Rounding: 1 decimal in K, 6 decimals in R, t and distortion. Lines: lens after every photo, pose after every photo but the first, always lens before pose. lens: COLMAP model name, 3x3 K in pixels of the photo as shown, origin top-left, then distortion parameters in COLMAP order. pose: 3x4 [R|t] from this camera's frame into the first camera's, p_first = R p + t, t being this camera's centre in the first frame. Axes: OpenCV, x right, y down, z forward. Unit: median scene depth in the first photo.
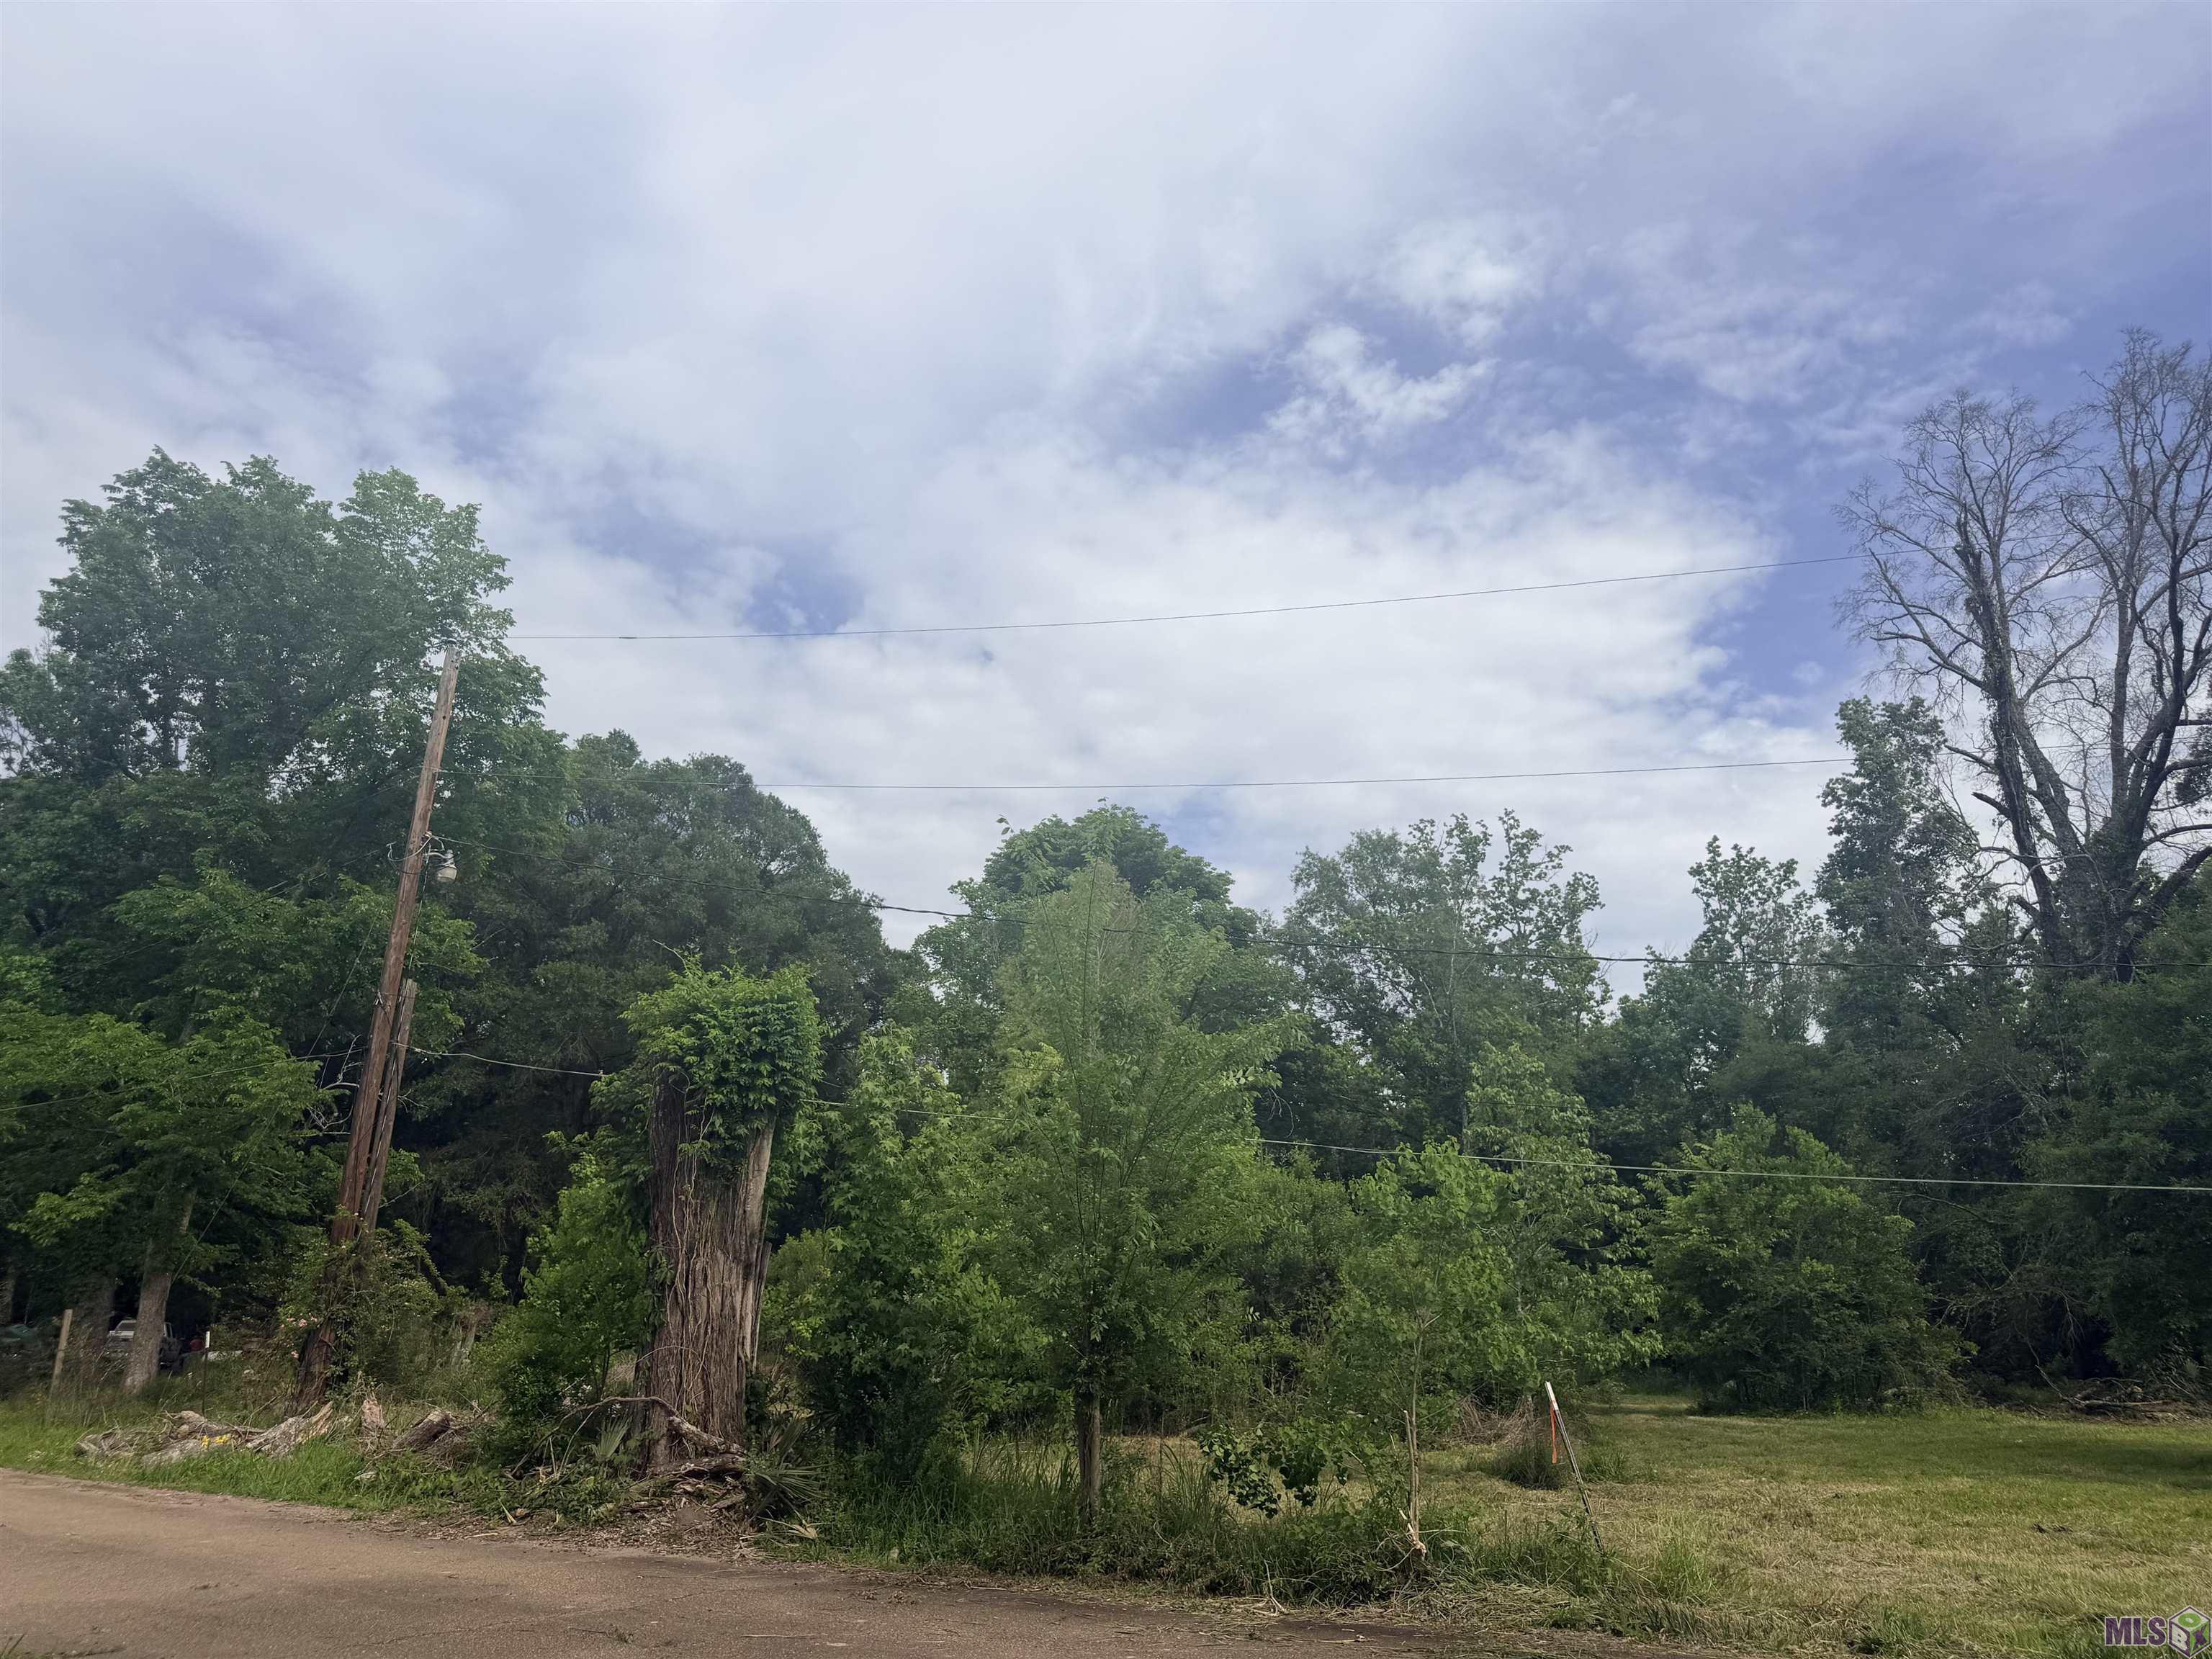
lens RADIAL K [[1577.7, 0, 1089.7], [0, 1577.7, 841.3], [0, 0, 1]] dist [0.003920, -0.010354]
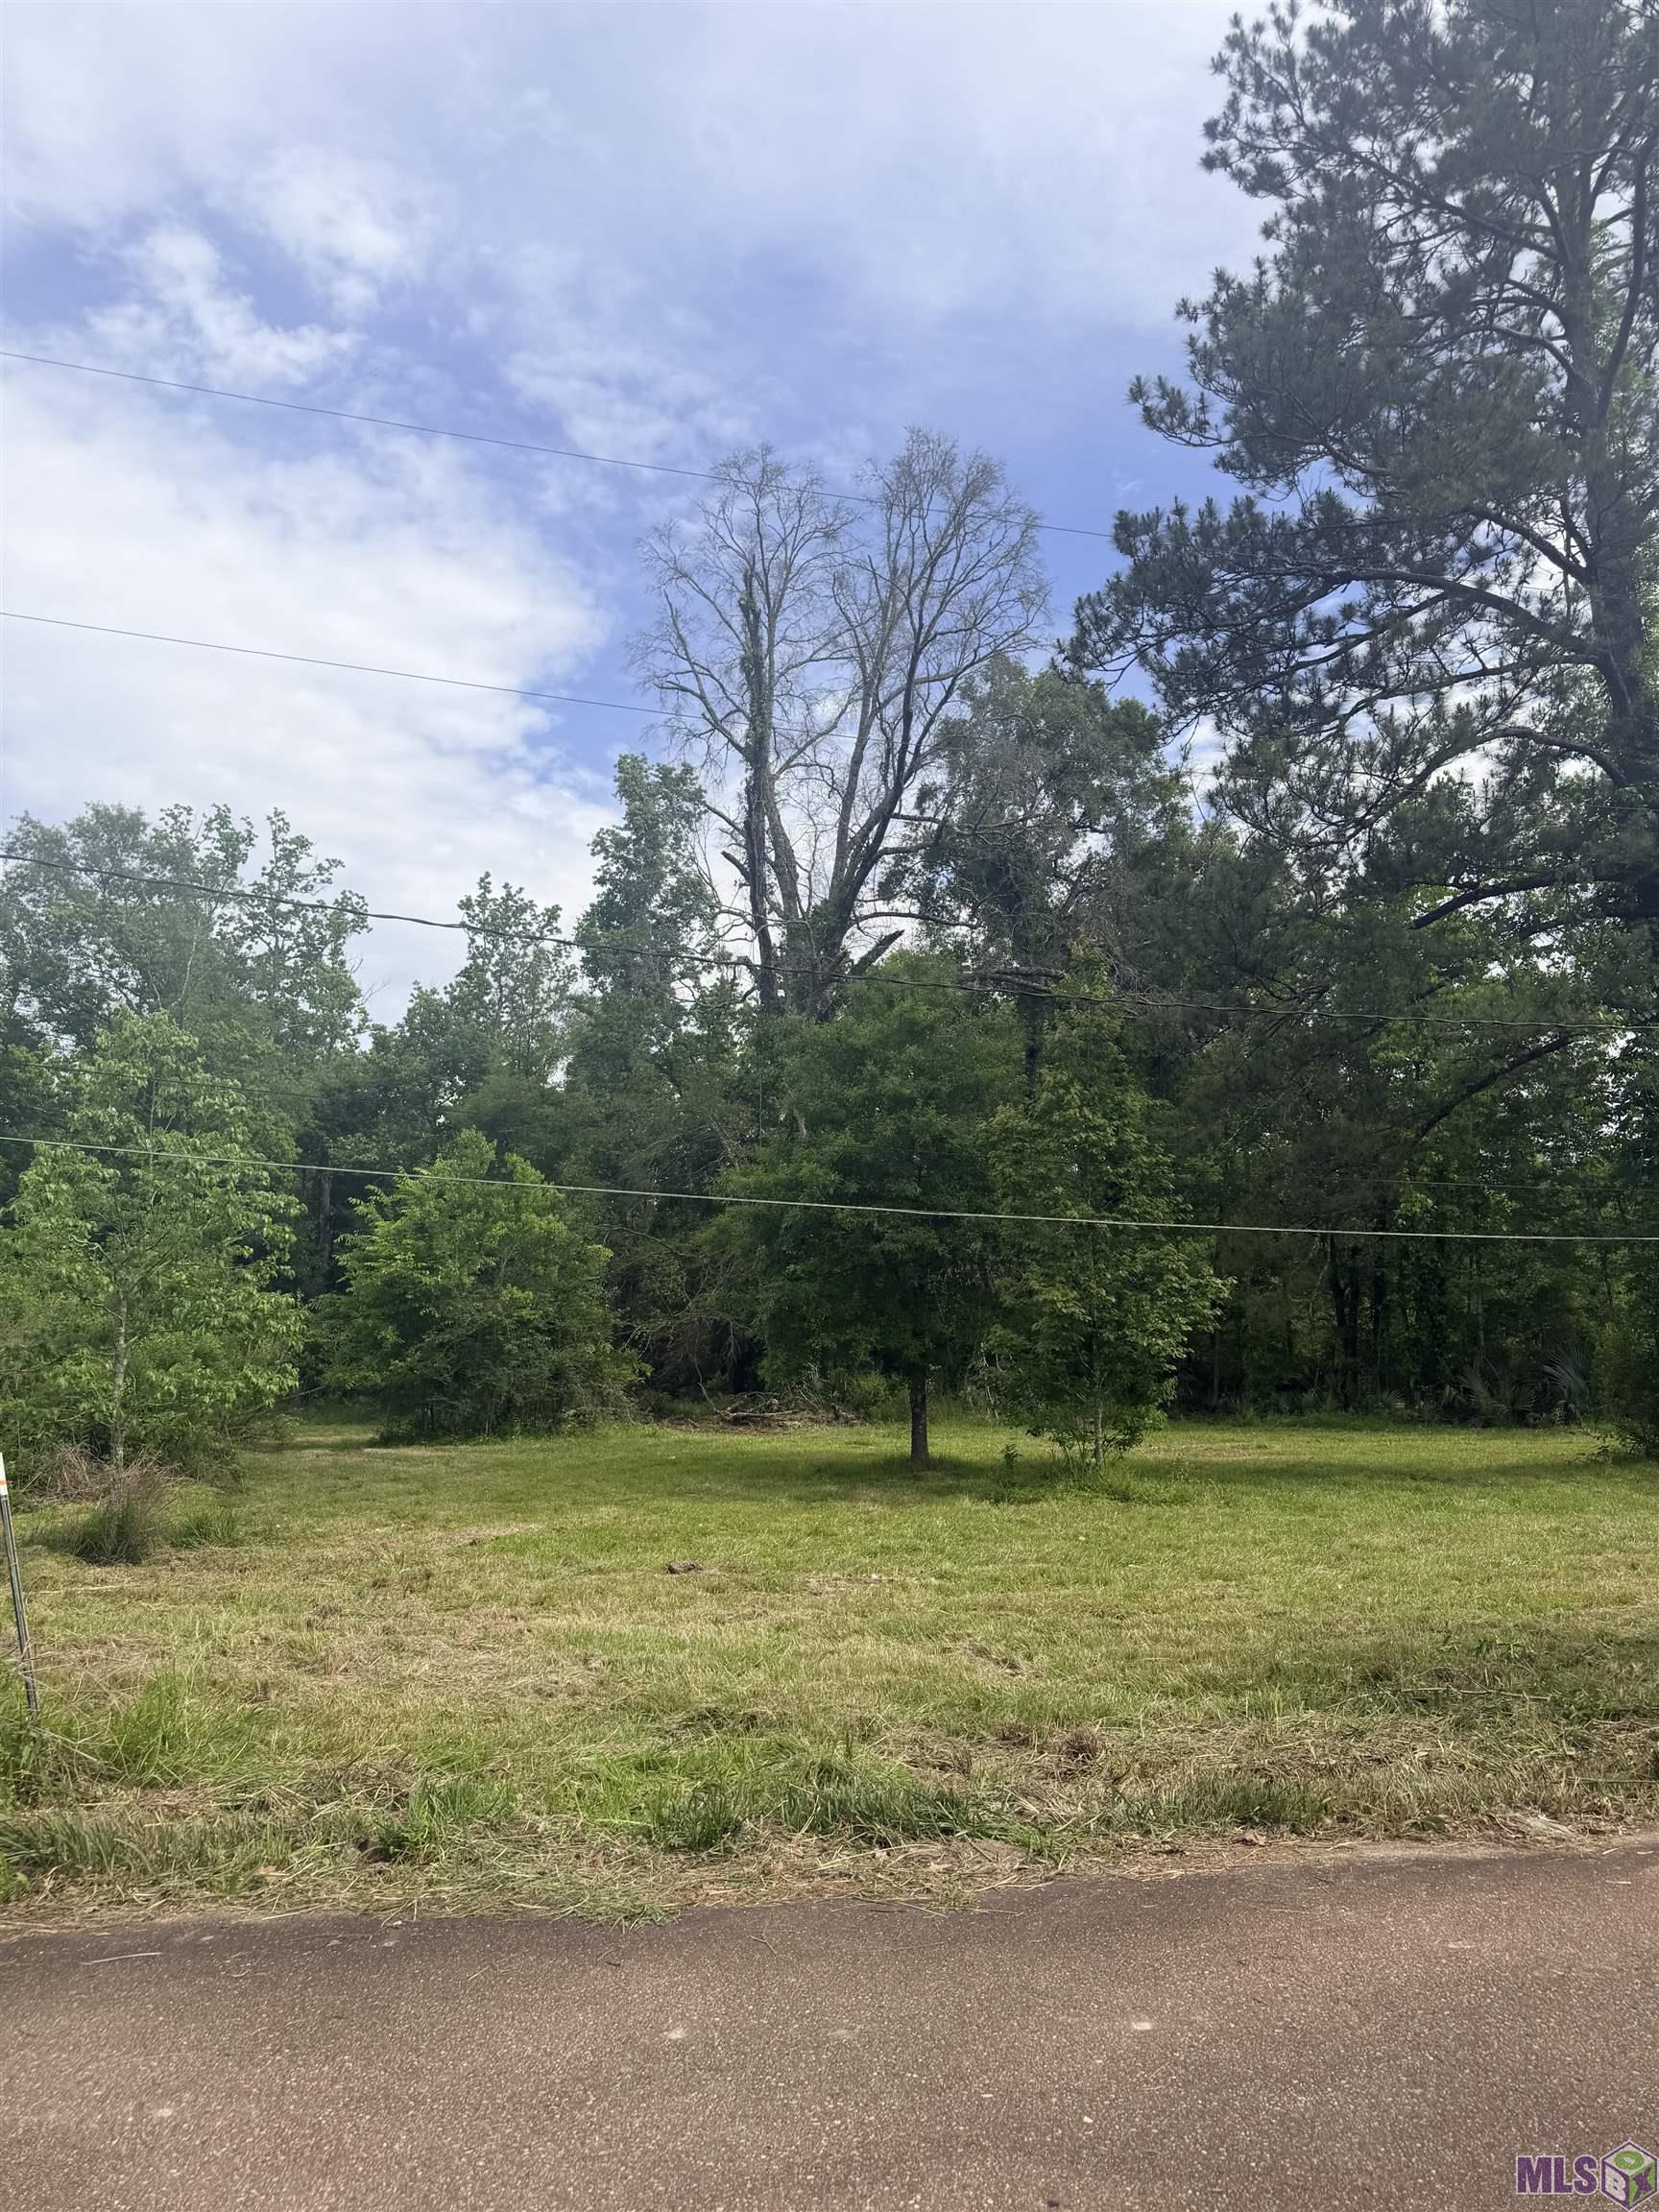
lens RADIAL K [[1541.9, 0, 817.9], [0, 1541.9, 1125.8], [0, 0, 1]] dist [0.120283, -0.164759]
pose [[0.829339, 0.064457, 0.555015, 0.057588], [-0.147384, 0.983380, 0.106024, 0.028650], [-0.538957, -0.169730, 0.825056, 0.093356]]
